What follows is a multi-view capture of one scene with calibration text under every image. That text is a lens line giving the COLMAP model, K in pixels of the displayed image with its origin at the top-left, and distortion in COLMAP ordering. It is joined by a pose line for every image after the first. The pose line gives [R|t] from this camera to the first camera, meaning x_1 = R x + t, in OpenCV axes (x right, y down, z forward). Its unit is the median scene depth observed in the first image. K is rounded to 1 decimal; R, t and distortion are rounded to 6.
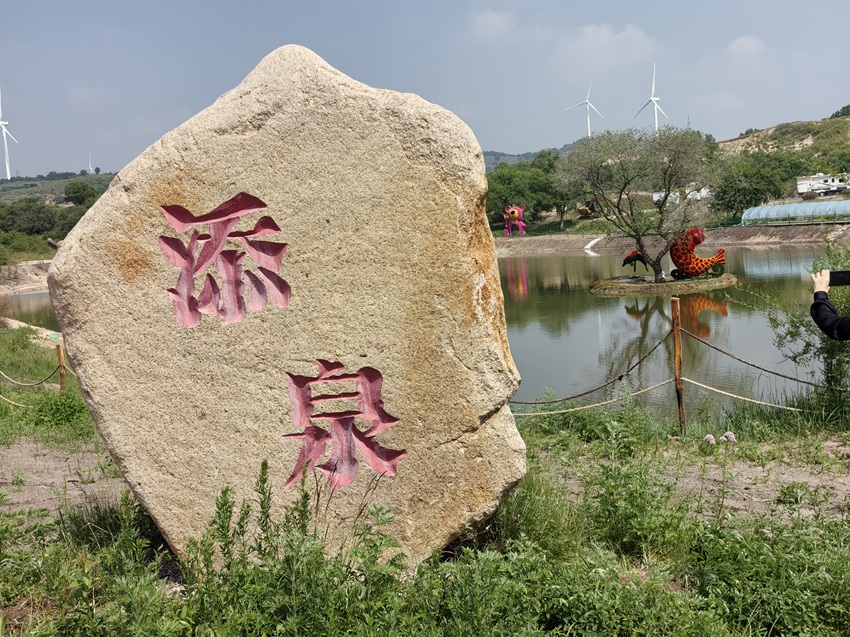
lens RADIAL K [[1020.8, 0, 422.4], [0, 1020.8, 322.6], [0, 0, 1]] dist [0.156711, -0.581011]
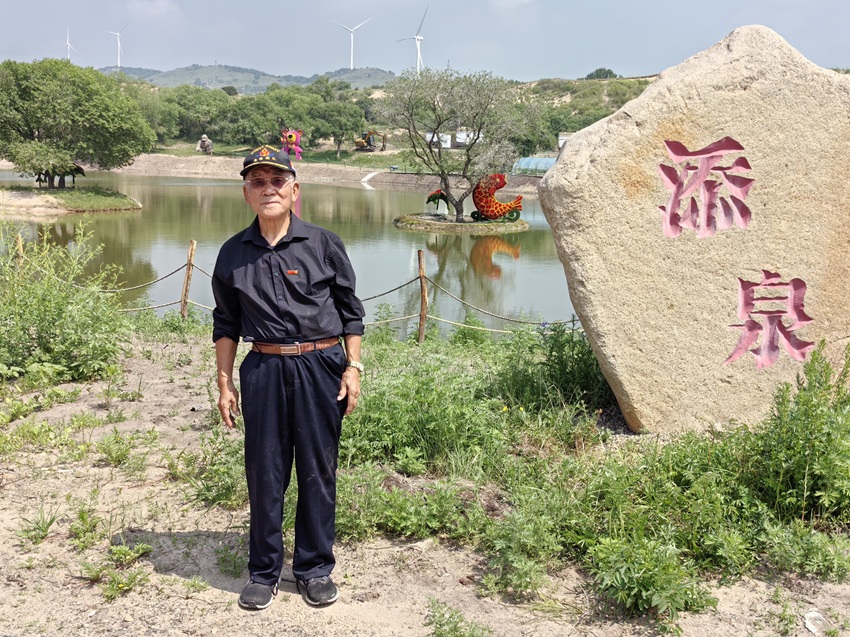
lens RADIAL K [[1027.3, 0, 425.0], [0, 1027.3, 318.5], [0, 0, 1]] dist [0.157117, -0.516244]
pose [[0.966643, 0.064708, 0.247818, -0.057225], [-0.080686, 0.995229, 0.054862, 0.004049], [-0.243086, -0.073027, 0.967252, -0.012874]]
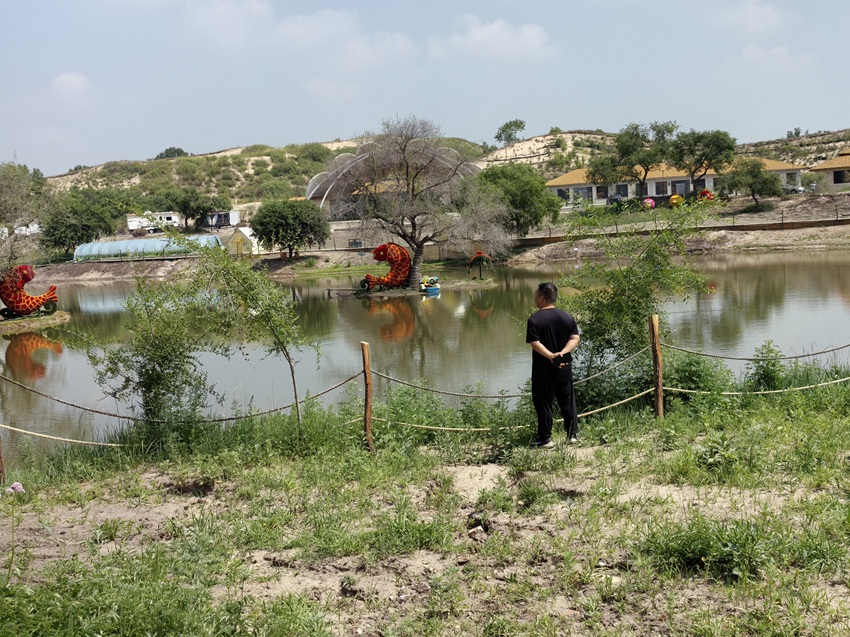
lens RADIAL K [[1020.8, 0, 422.4], [0, 1020.8, 322.6], [0, 0, 1]] dist [0.156711, -0.581011]
pose [[0.812597, -0.040000, 0.581451, 0.004150], [0.060151, 0.998070, -0.015402, -0.000383], [-0.579713, 0.047490, 0.813435, -0.000455]]
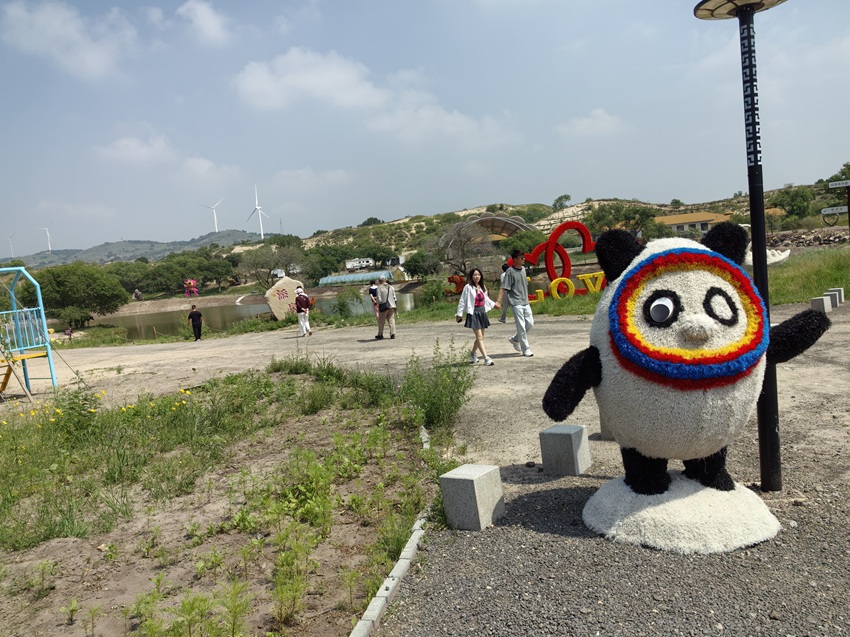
lens RADIAL K [[666.6, 0, 422.0], [0, 666.6, 323.4], [0, 0, 1]] dist [0.095609, -0.187200]
pose [[0.898721, -0.060749, 0.434293, -0.145225], [0.078337, 0.996669, -0.022694, 0.039294], [-0.431468, 0.054417, 0.900486, -0.456941]]
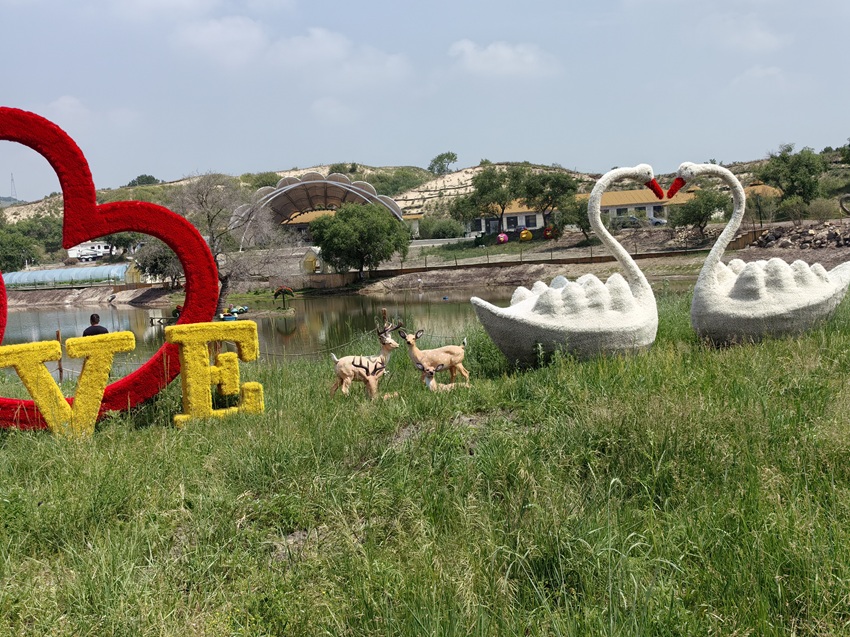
lens RADIAL K [[1020.8, 0, 422.4], [0, 1020.8, 322.6], [0, 0, 1]] dist [0.156711, -0.581011]
pose [[0.814137, -0.029476, 0.579925, 0.093554], [0.061723, 0.997446, -0.035952, 0.012630], [-0.577384, 0.065065, 0.813876, -0.270554]]
